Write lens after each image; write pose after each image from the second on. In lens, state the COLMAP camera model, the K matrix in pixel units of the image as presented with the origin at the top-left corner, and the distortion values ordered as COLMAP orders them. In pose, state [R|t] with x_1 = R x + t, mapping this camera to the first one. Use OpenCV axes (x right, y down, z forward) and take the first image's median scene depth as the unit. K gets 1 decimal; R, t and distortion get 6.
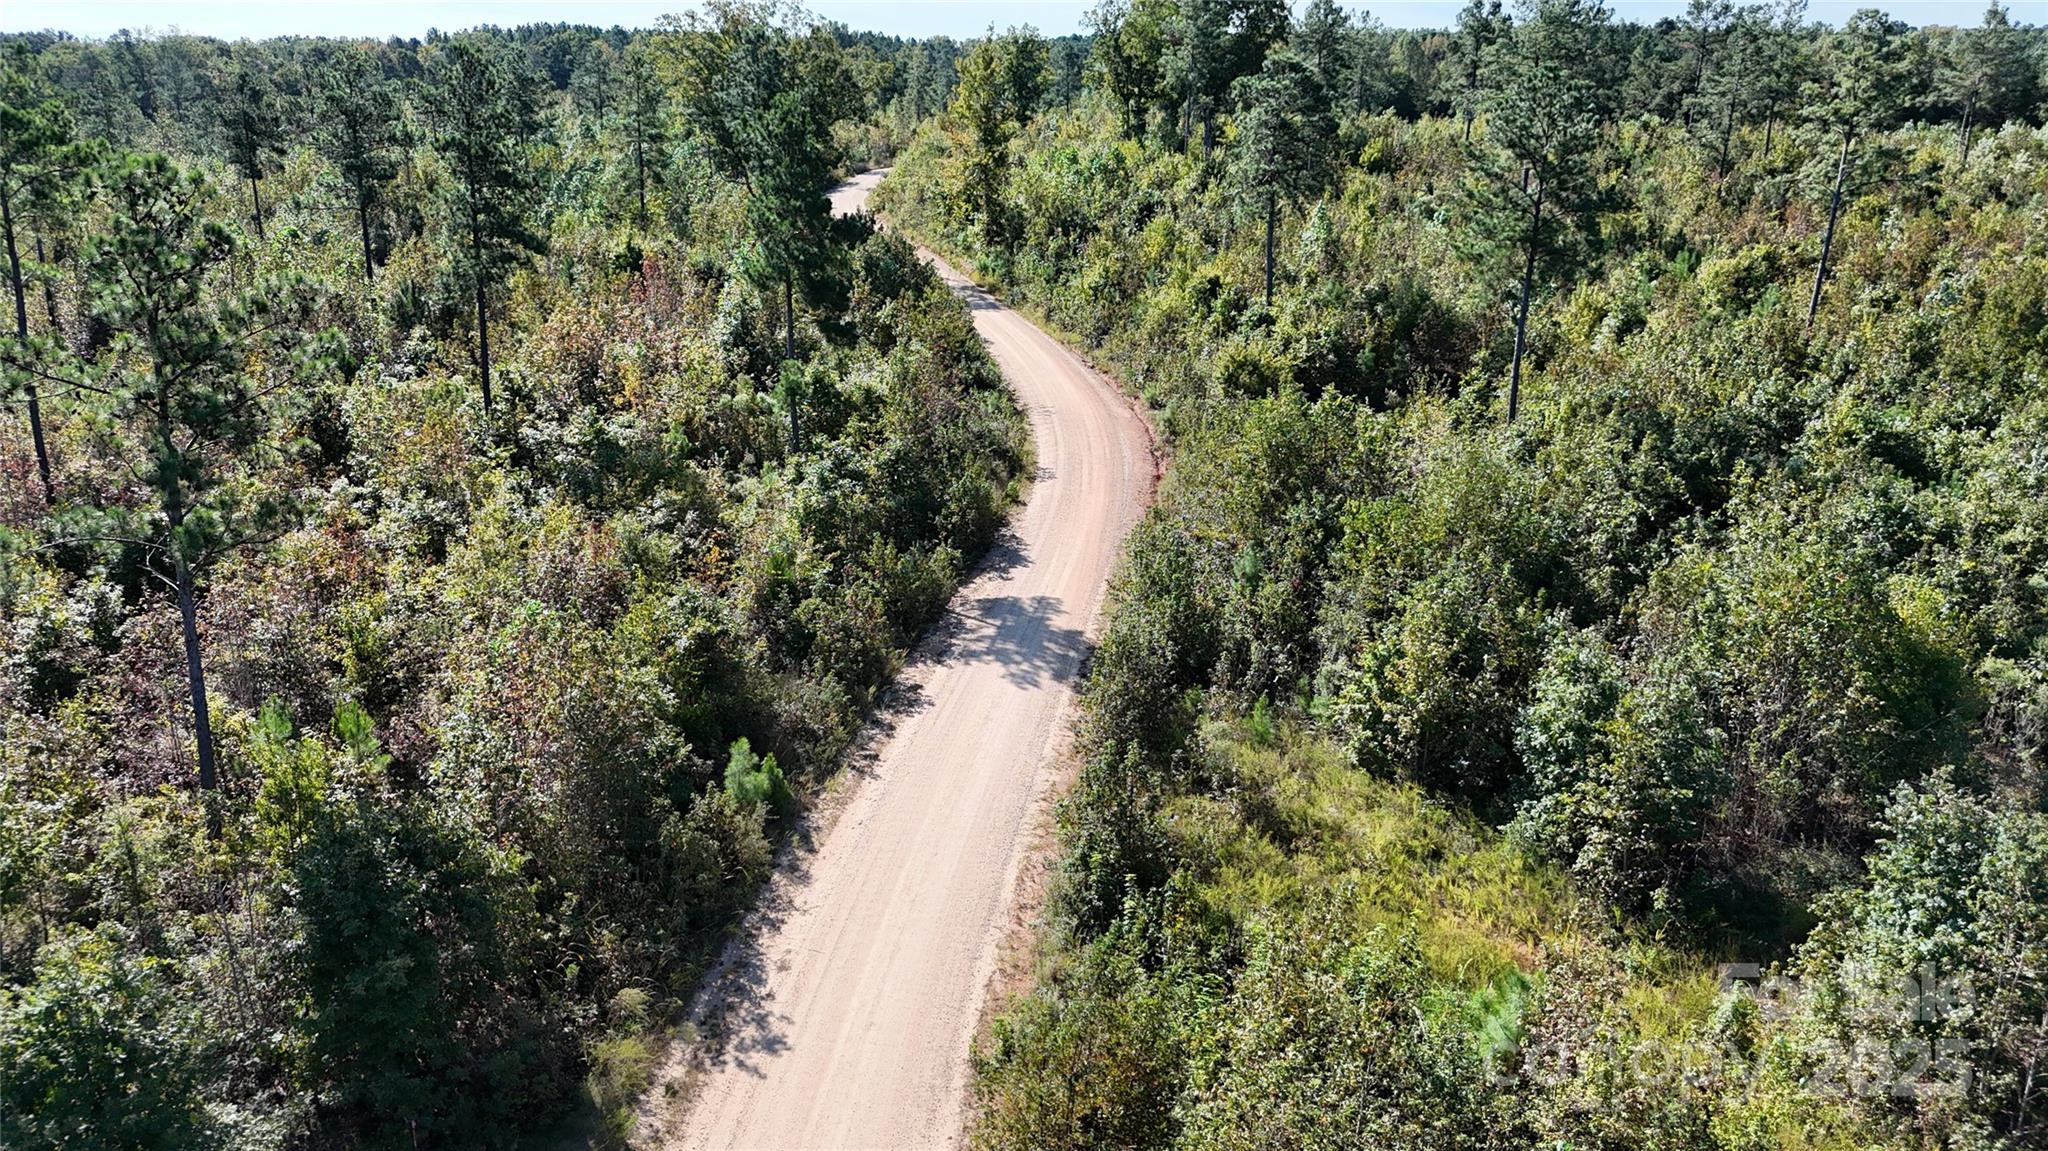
lens RADIAL K [[1490.1, 0, 1001.4], [0, 1490.1, 604.8], [0, 0, 1]] dist [0.075567, -0.063212]
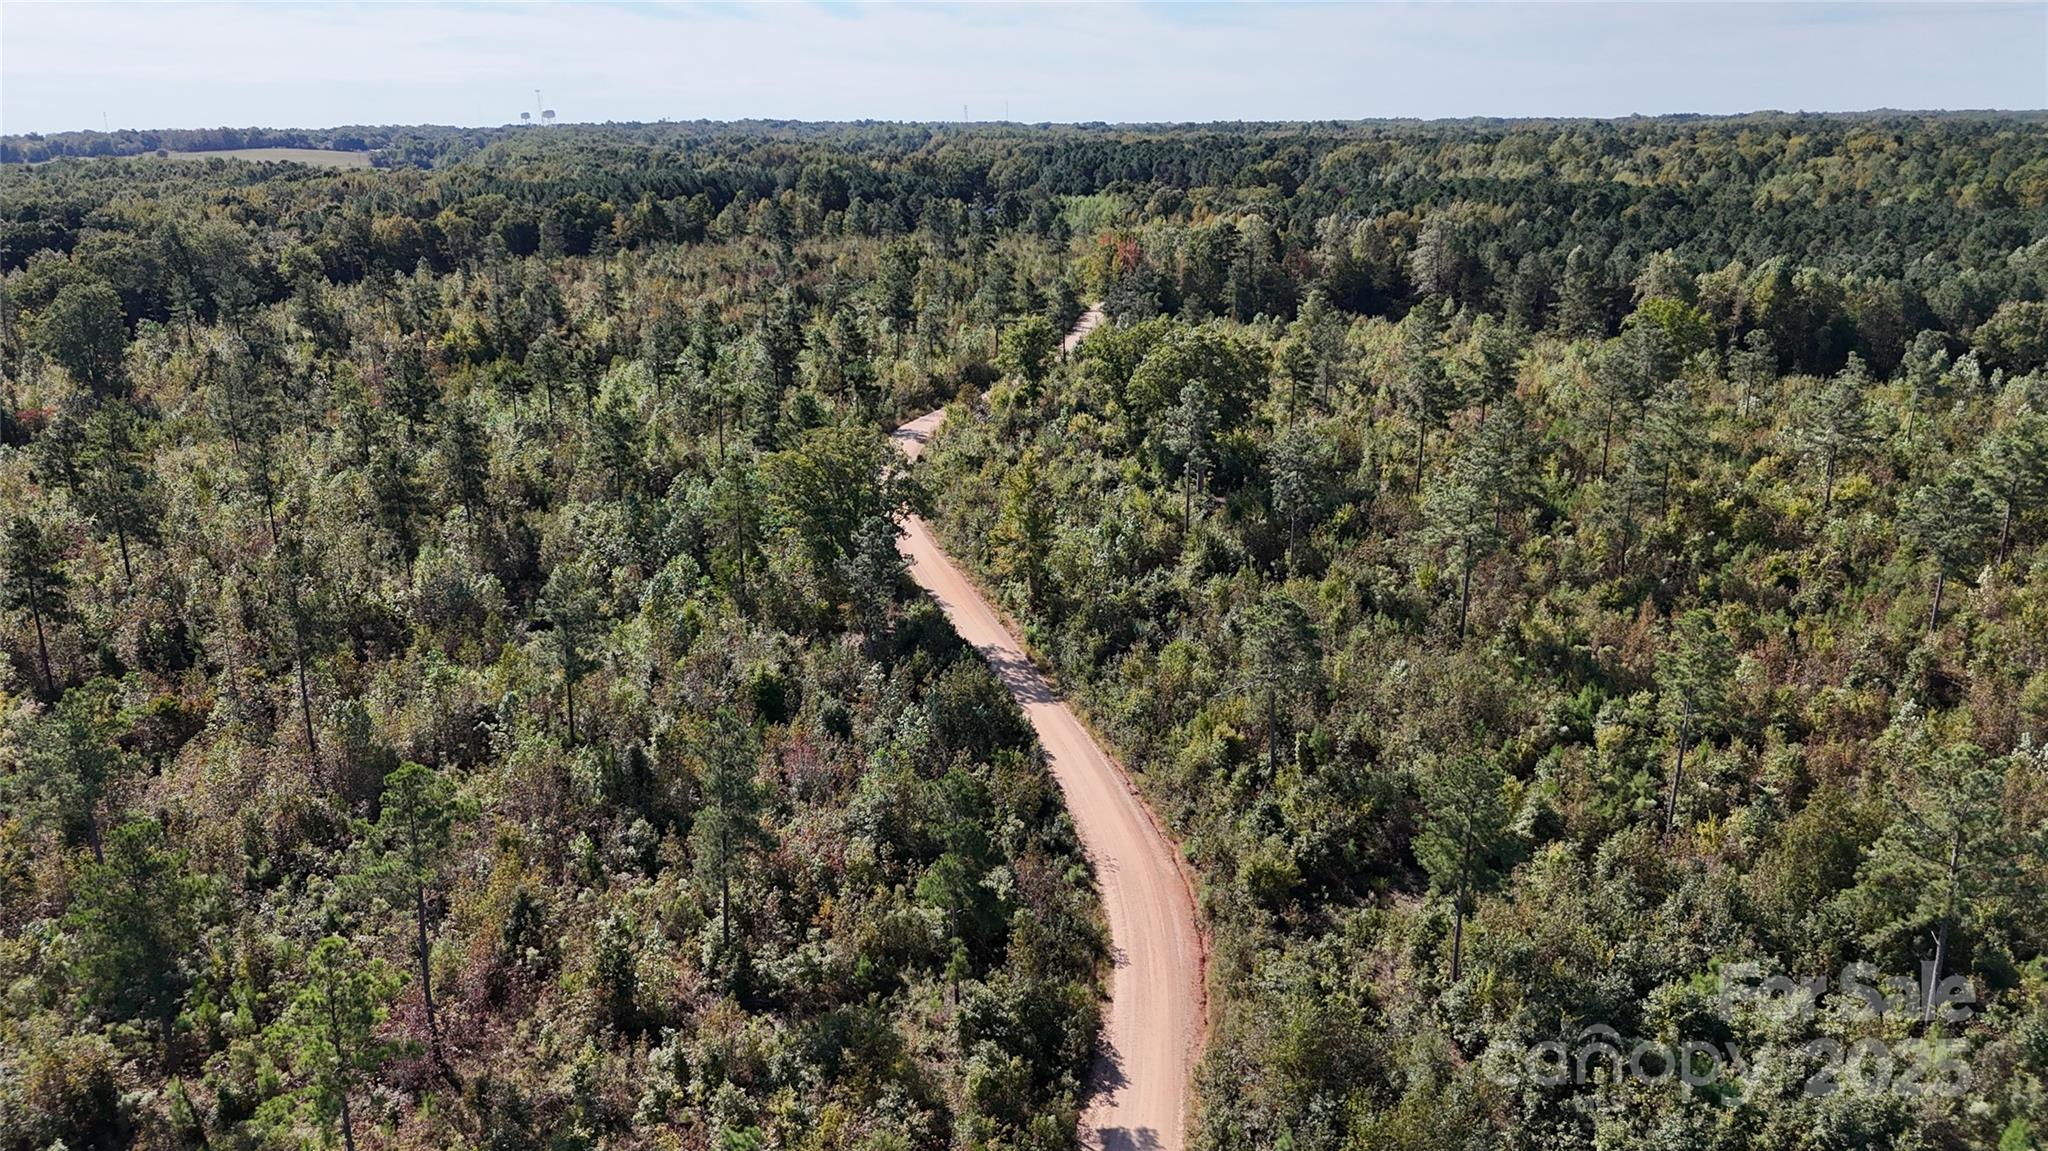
lens RADIAL K [[1505.8, 0, 1032.9], [0, 1505.8, 580.6], [0, 0, 1]] dist [0.073364, -0.069996]
pose [[0.998947, -0.009206, 0.044946, -0.071873], [0.010980, 0.999164, -0.039373, -0.247858], [-0.044546, 0.039825, 0.998213, -0.254948]]
